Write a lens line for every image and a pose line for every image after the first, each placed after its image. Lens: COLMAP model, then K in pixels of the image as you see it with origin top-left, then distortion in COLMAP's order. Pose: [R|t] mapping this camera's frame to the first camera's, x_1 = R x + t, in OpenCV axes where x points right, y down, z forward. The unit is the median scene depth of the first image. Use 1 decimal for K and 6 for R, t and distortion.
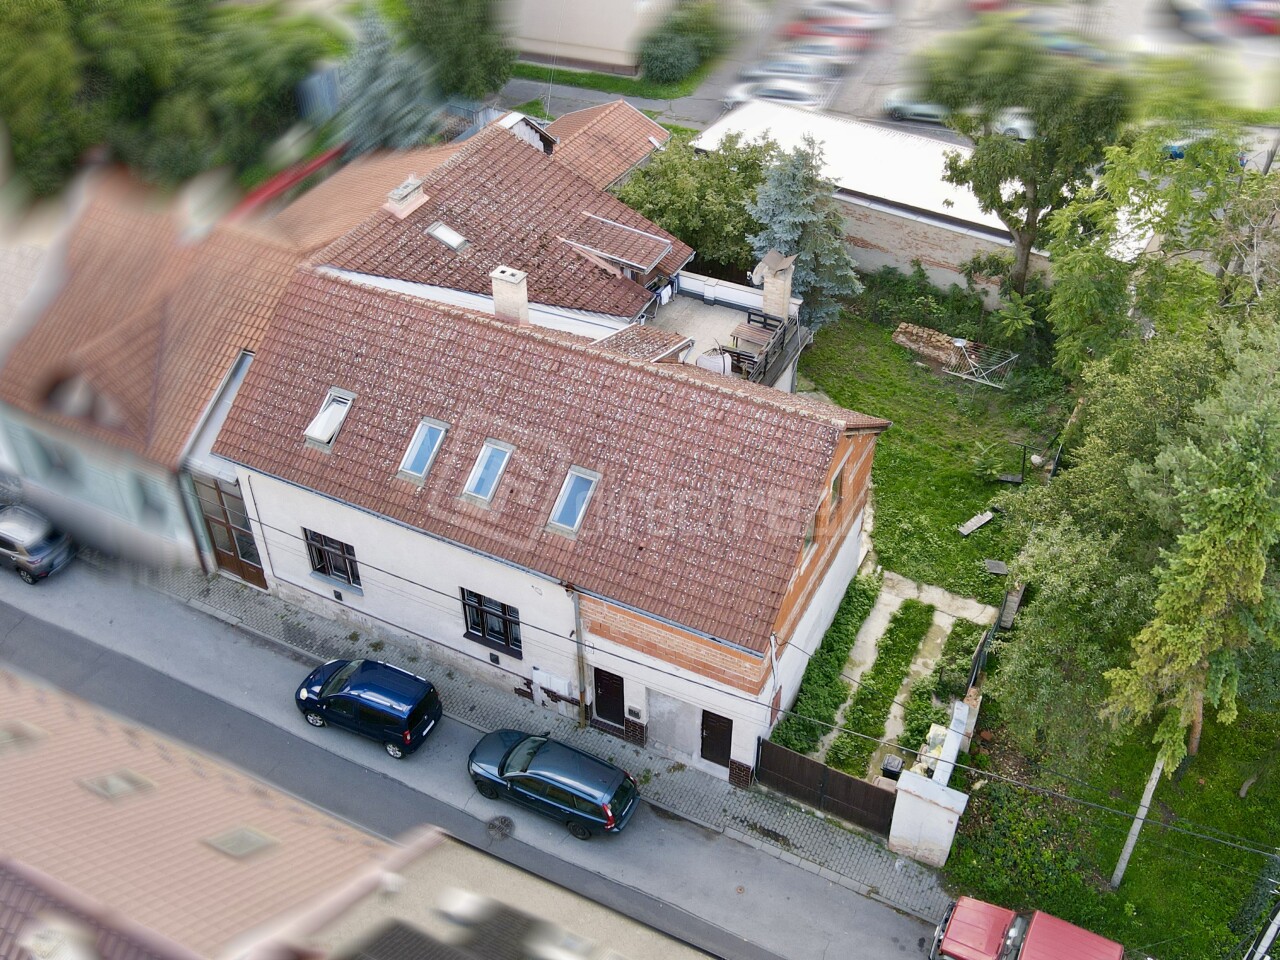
lens RADIAL K [[1250.4, 0, 643.8], [0, 1250.4, 479.2], [0, 0, 1]] dist [0.007700, 0.000000]
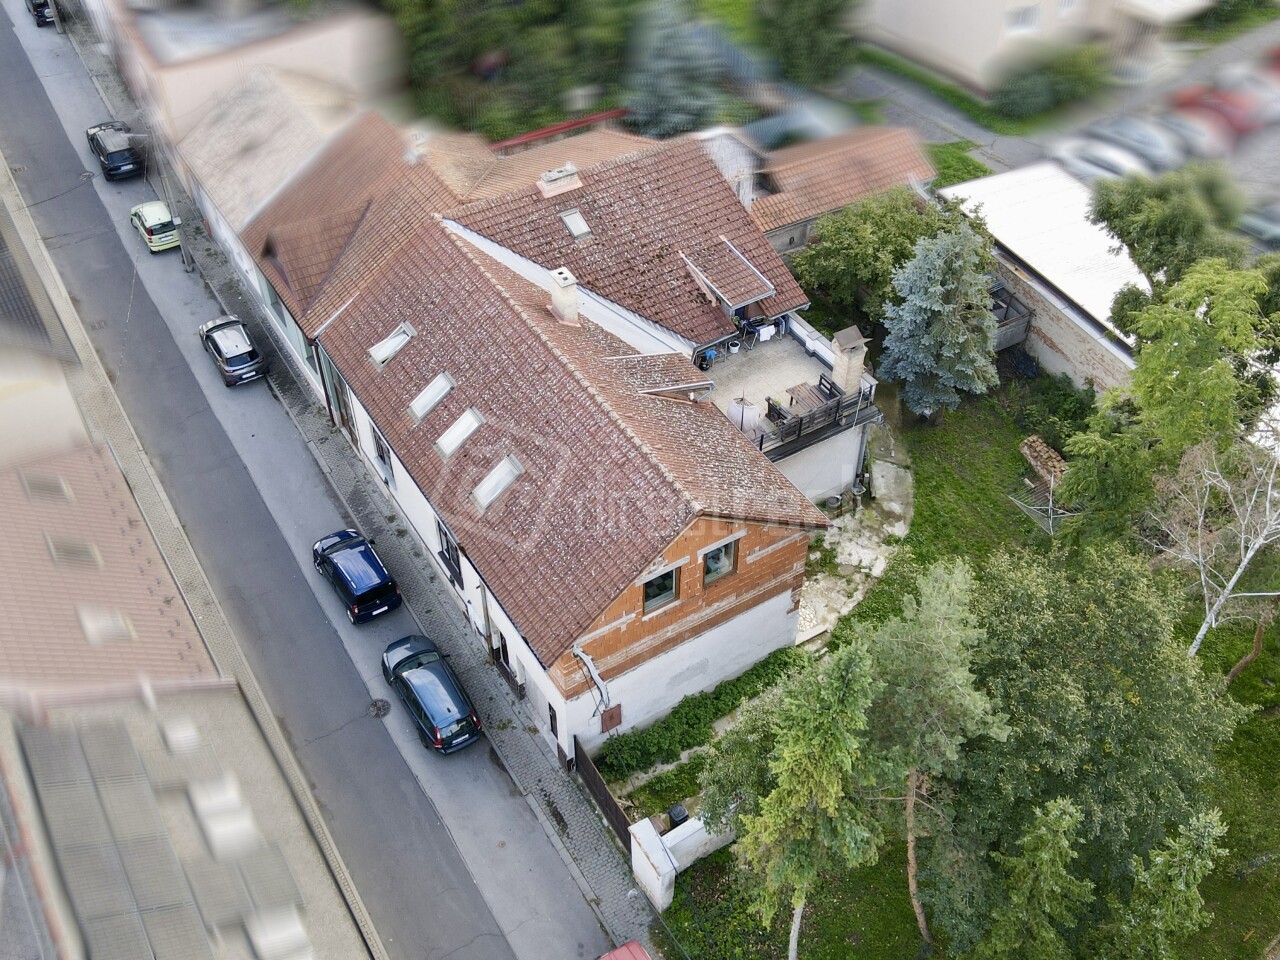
lens RADIAL K [[1250.4, 0, 644.0], [0, 1250.4, 478.8], [0, 0, 1]] dist [0.007700, 0.000000]
pose [[0.853351, 0.369941, -0.367335, 0.391864], [-0.340477, 0.929054, 0.144686, -0.161839], [0.394799, 0.001602, 0.918766, -0.017814]]
